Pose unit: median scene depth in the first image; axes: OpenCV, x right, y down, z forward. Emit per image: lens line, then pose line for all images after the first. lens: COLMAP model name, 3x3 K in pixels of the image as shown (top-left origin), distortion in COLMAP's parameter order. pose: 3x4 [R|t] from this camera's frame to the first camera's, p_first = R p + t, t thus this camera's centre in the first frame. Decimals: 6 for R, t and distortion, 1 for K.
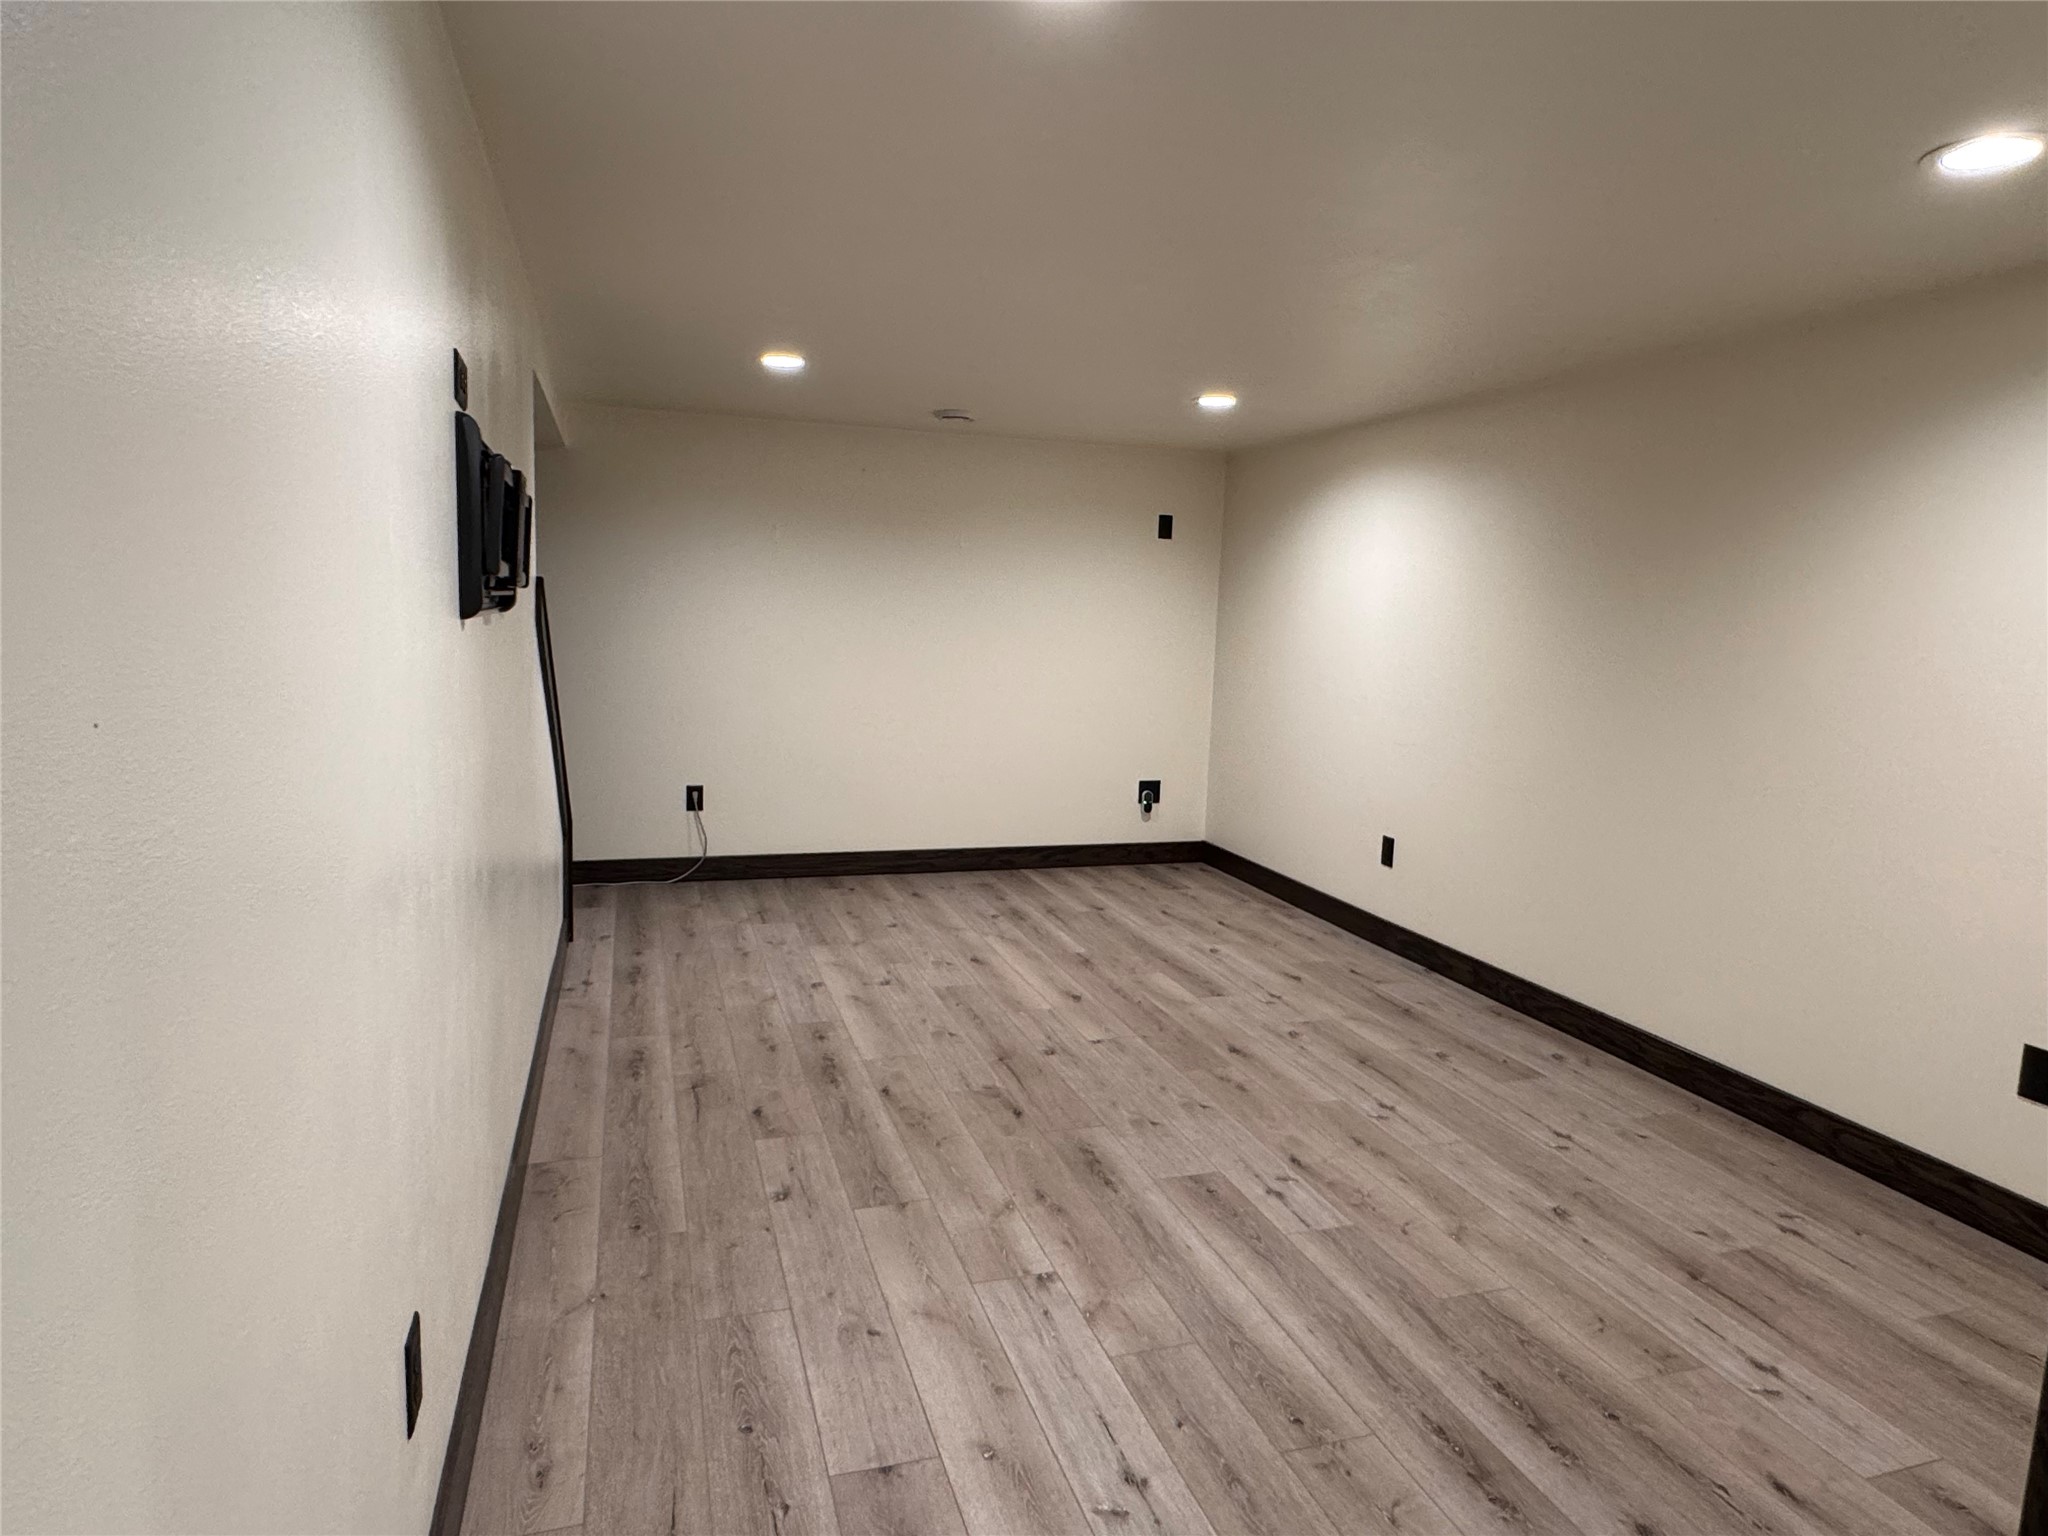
lens RADIAL K [[1192.3, 0, 1031.6], [0, 1192.3, 765.9], [0, 0, 1]] dist [-0.002991, -0.001176]
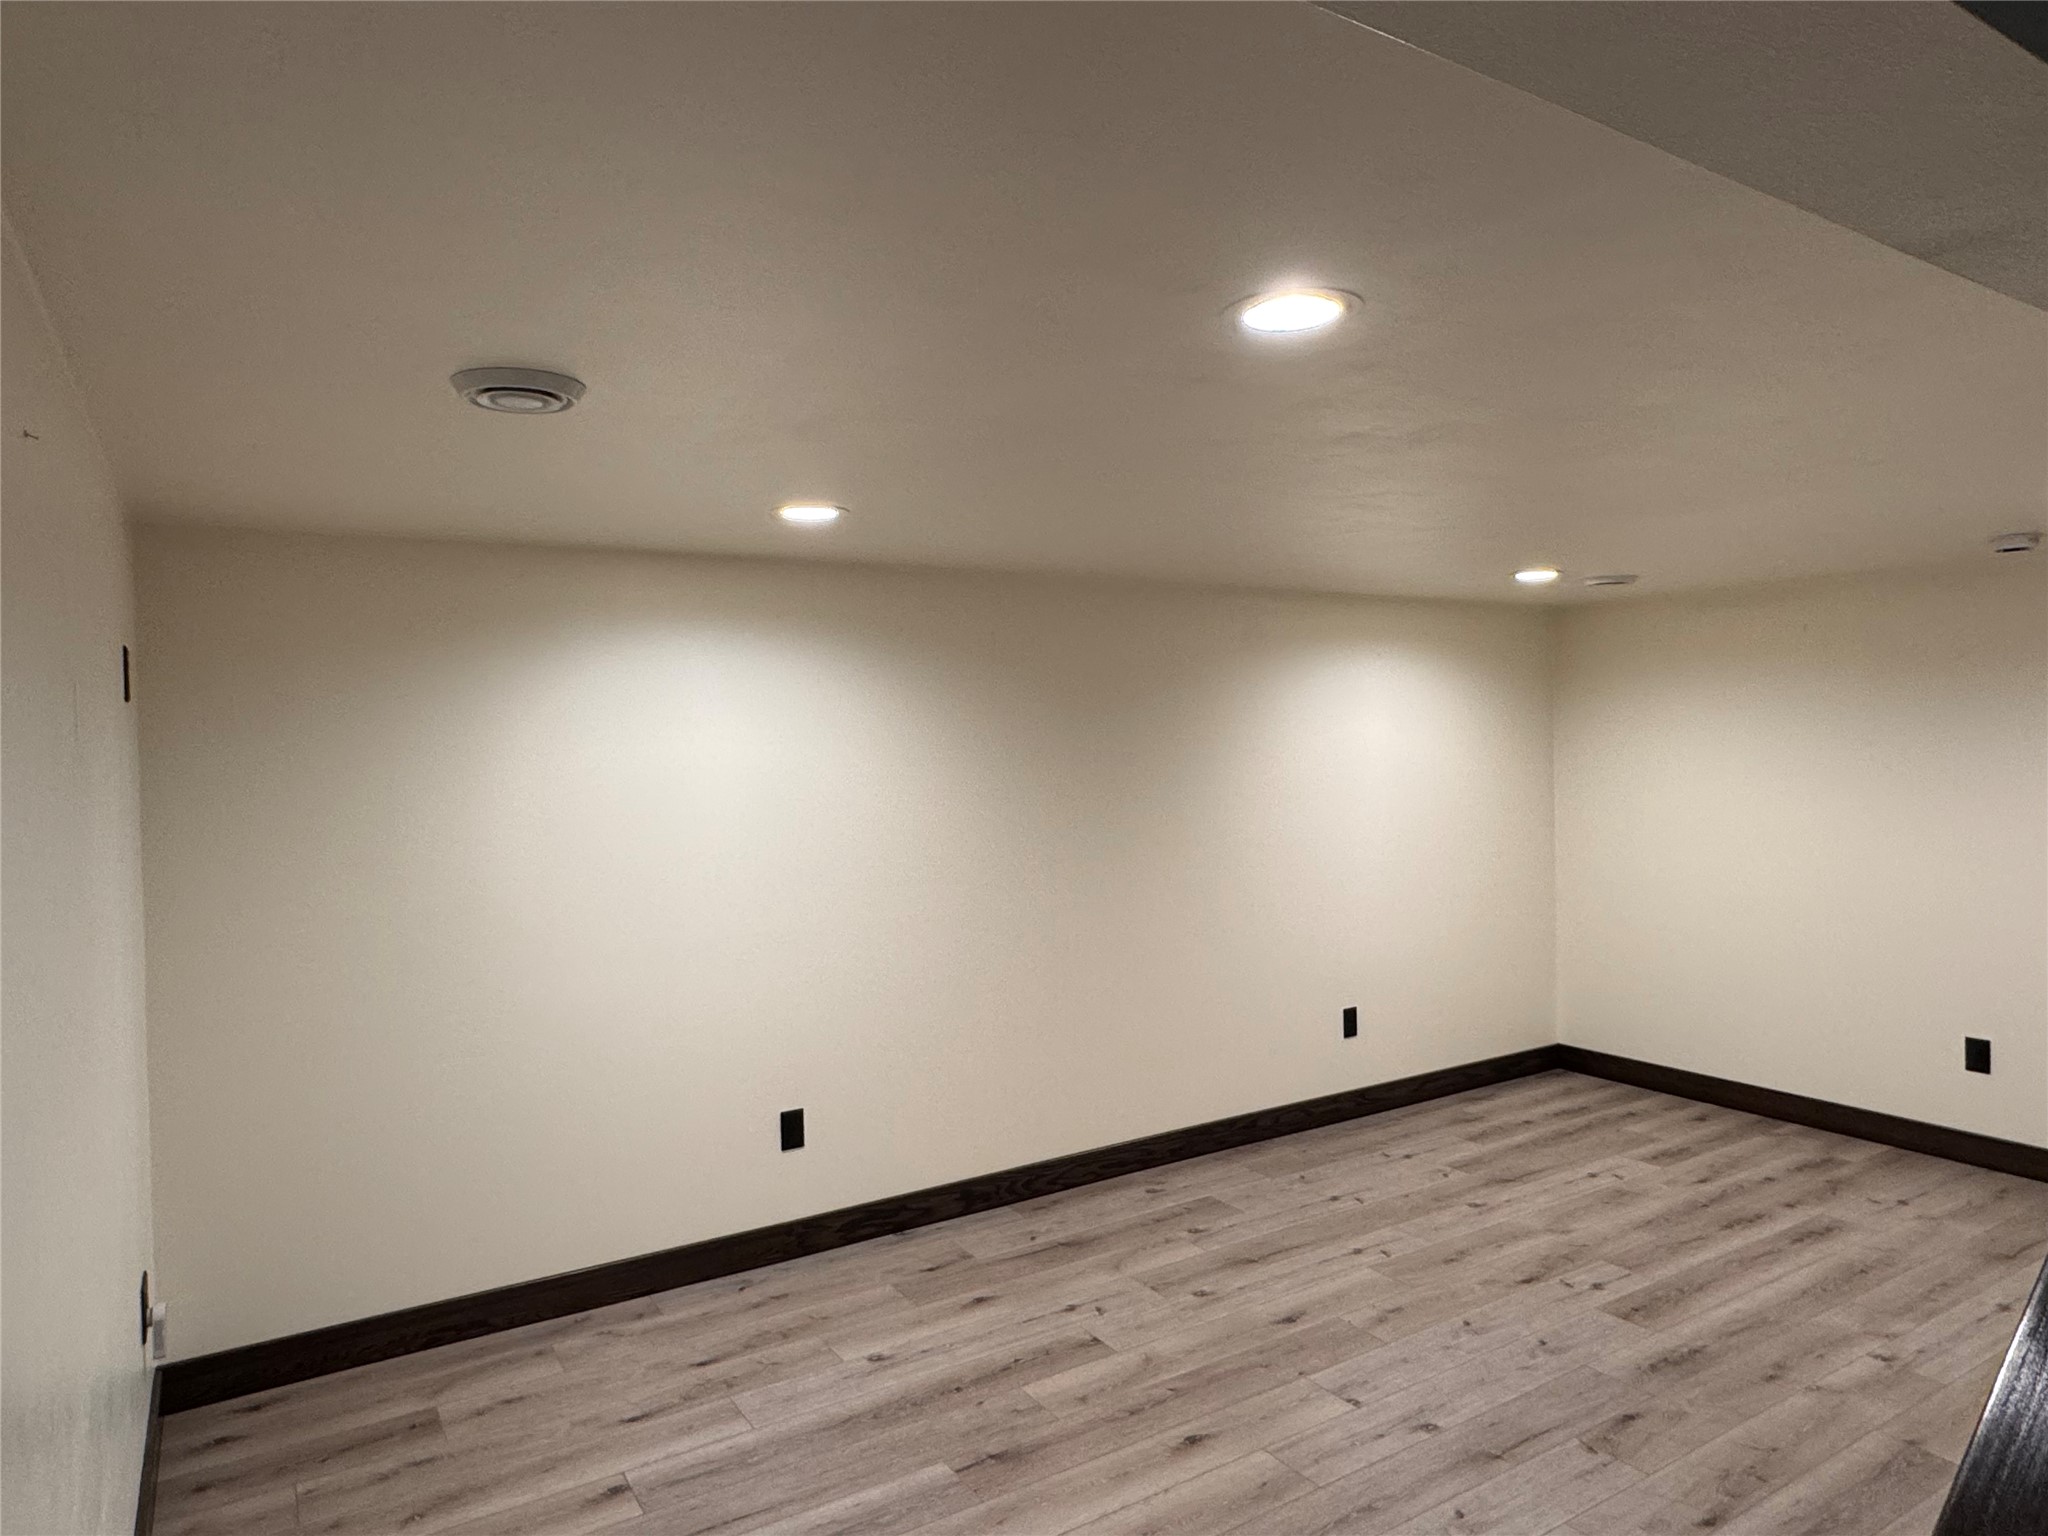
lens RADIAL K [[1240.1, 0, 1027.3], [0, 1240.1, 762.9], [0, 0, 1]] dist [-0.000934, 0.000481]
pose [[-0.230769, -0.044626, 0.971985, -0.713907], [0.143762, 0.986420, 0.079420, -0.289919], [-0.962330, 0.158062, -0.221220, 1.448489]]
